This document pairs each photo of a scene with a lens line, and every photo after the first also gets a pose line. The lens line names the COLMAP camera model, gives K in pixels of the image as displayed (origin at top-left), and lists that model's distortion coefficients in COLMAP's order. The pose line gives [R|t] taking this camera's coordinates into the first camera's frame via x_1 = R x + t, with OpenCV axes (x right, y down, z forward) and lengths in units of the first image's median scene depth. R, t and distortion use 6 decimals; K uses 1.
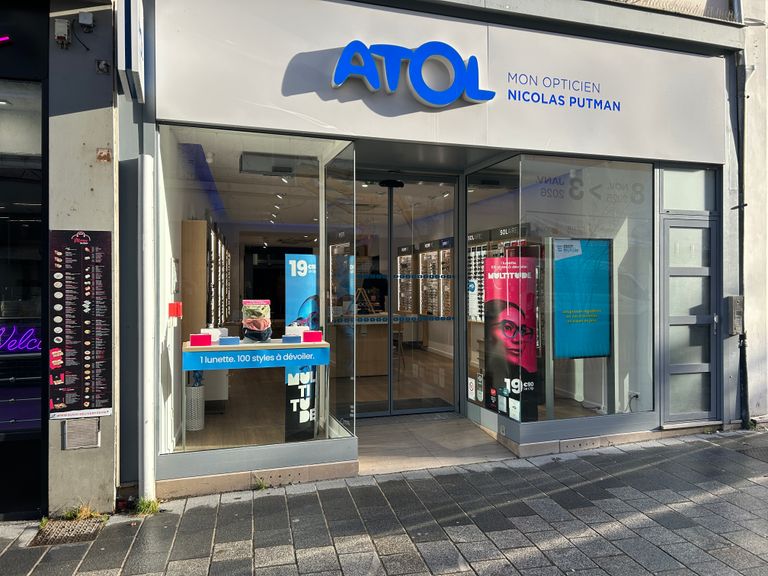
lens RADIAL K [[572.7, 0, 384.0], [0, 572.7, 288.0], [0, 0, 1]] dist [-0.006002, -0.001103]
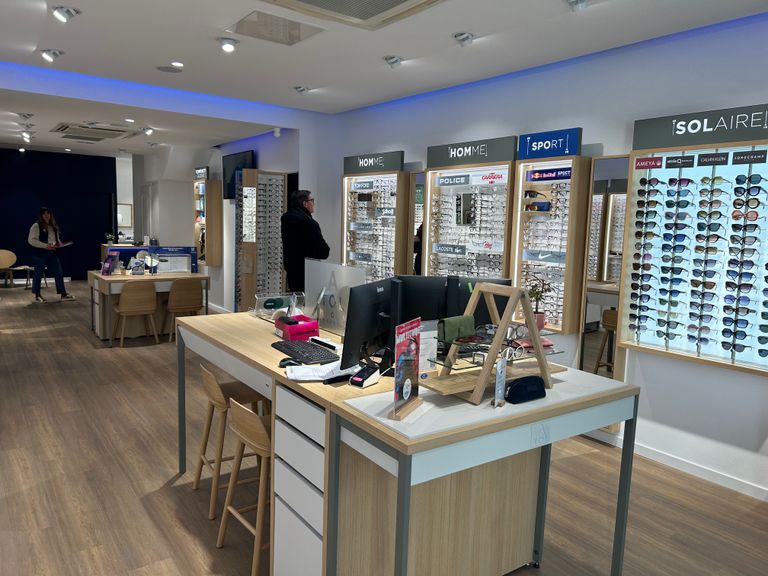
lens RADIAL K [[572.7, 0, 384.0], [0, 572.7, 288.0], [0, 0, 1]] dist [-0.006002, -0.001103]
pose [[0.932458, -0.007654, 0.361197, -0.121849], [-0.031112, 0.994360, 0.101388, -0.011971], [-0.359936, -0.105777, 0.926961, 0.534981]]
